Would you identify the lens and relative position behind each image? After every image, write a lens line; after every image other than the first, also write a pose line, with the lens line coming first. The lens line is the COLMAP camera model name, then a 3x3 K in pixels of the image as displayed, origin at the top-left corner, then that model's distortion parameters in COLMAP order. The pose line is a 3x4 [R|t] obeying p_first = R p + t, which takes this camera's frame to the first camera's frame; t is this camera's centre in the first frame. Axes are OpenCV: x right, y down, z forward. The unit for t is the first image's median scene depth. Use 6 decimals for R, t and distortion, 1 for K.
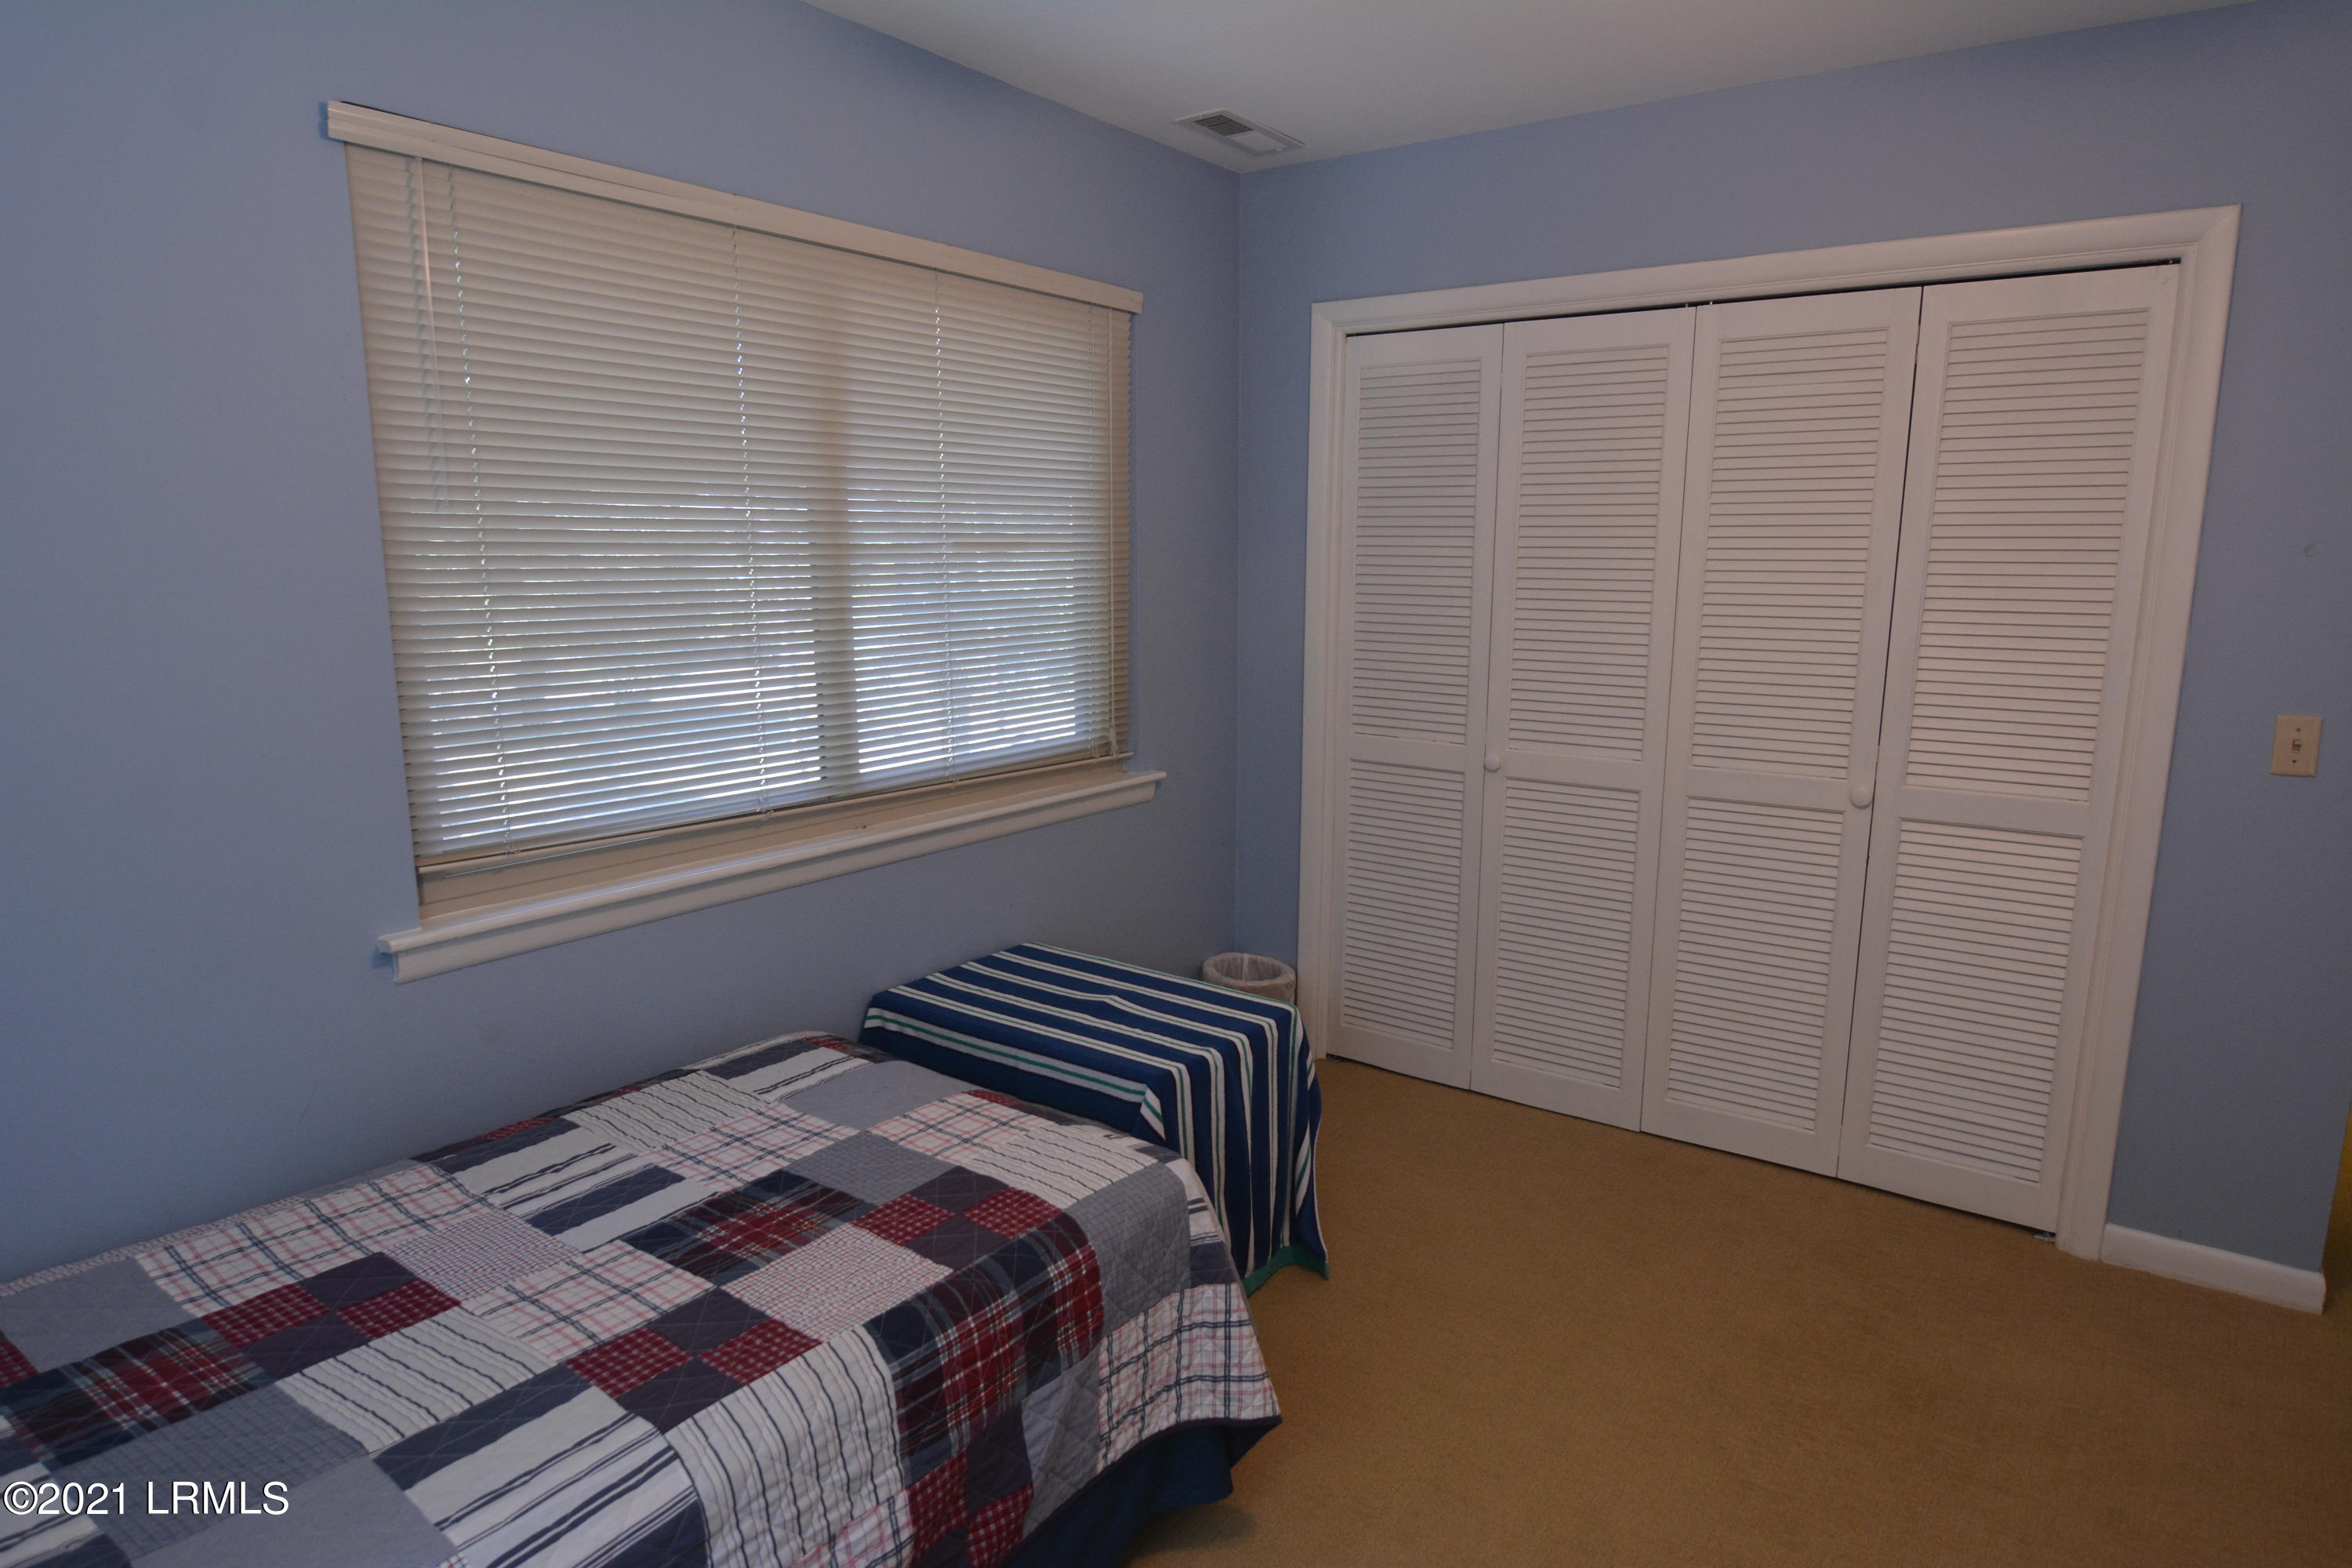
lens RADIAL K [[1402.1, 0, 1176.0], [0, 1402.1, 784.0], [0, 0, 1]] dist [0.001853, 0.000910]
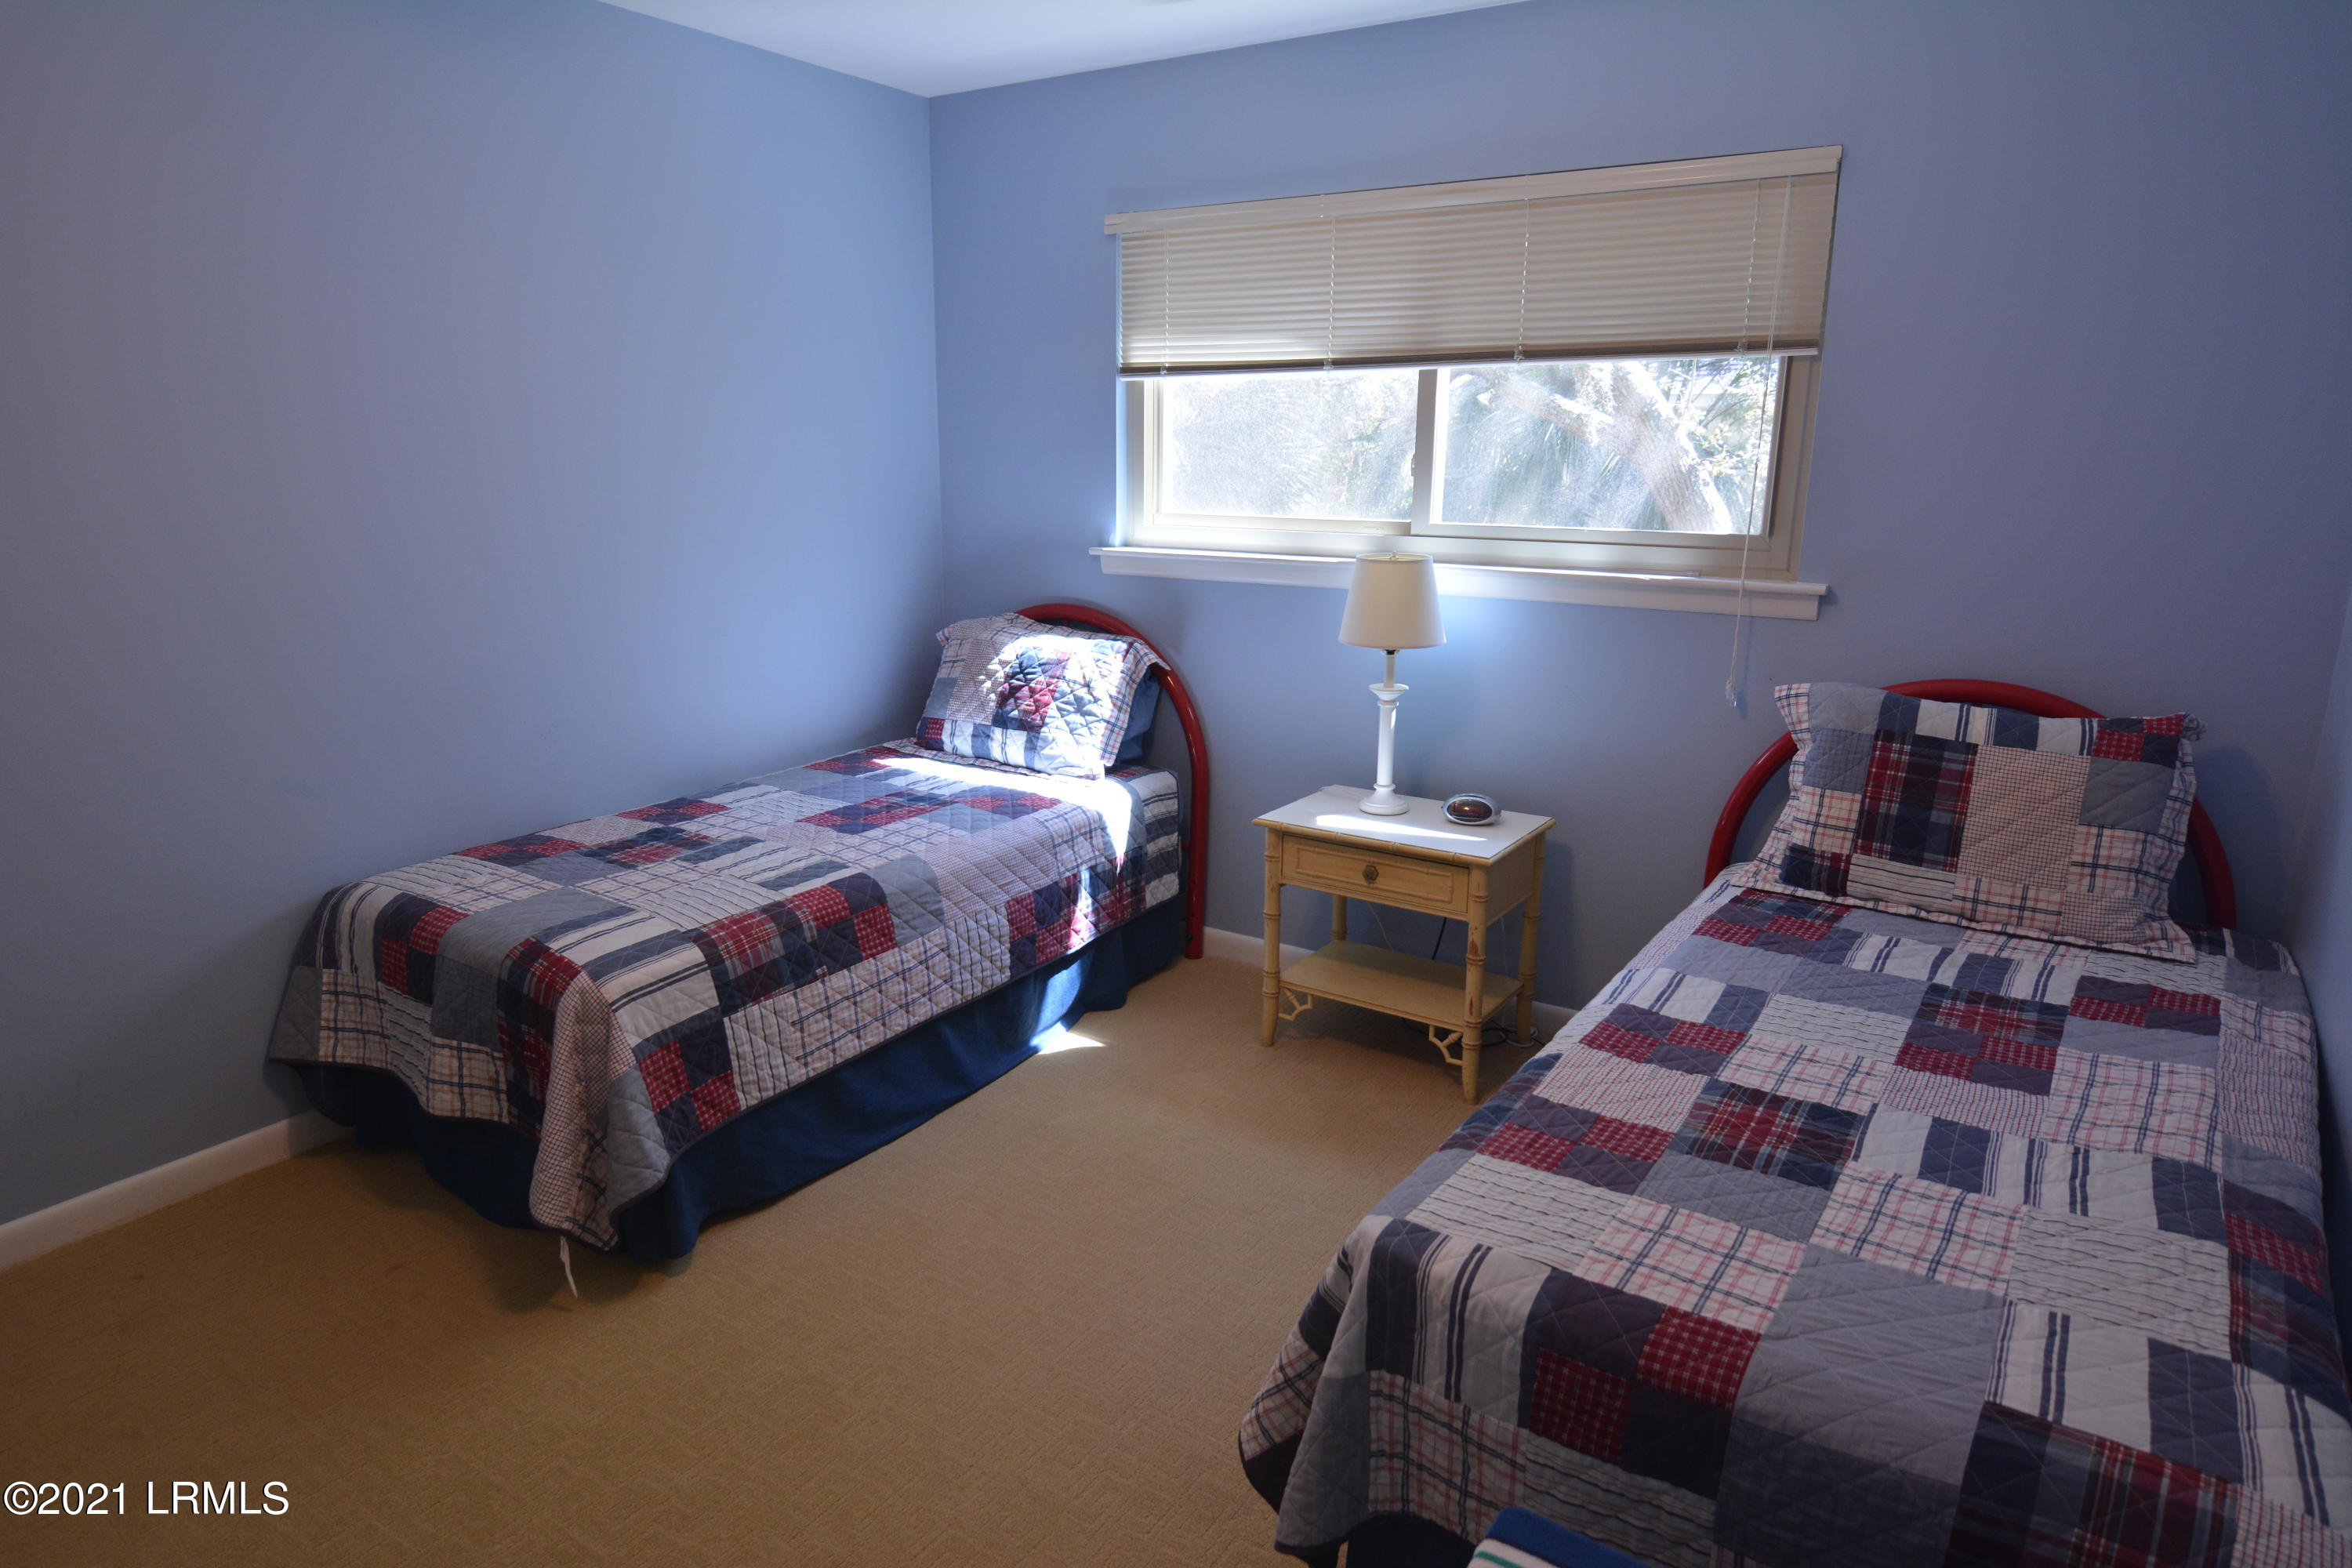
lens RADIAL K [[1402.1, 0, 1176.0], [0, 1402.1, 784.0], [0, 0, 1]] dist [0.001853, 0.000910]
pose [[-0.999075, 0.004460, -0.042774, 0.171299], [-0.013004, 0.916717, 0.399325, -0.319282], [0.040993, 0.399512, -0.915811, 1.781820]]
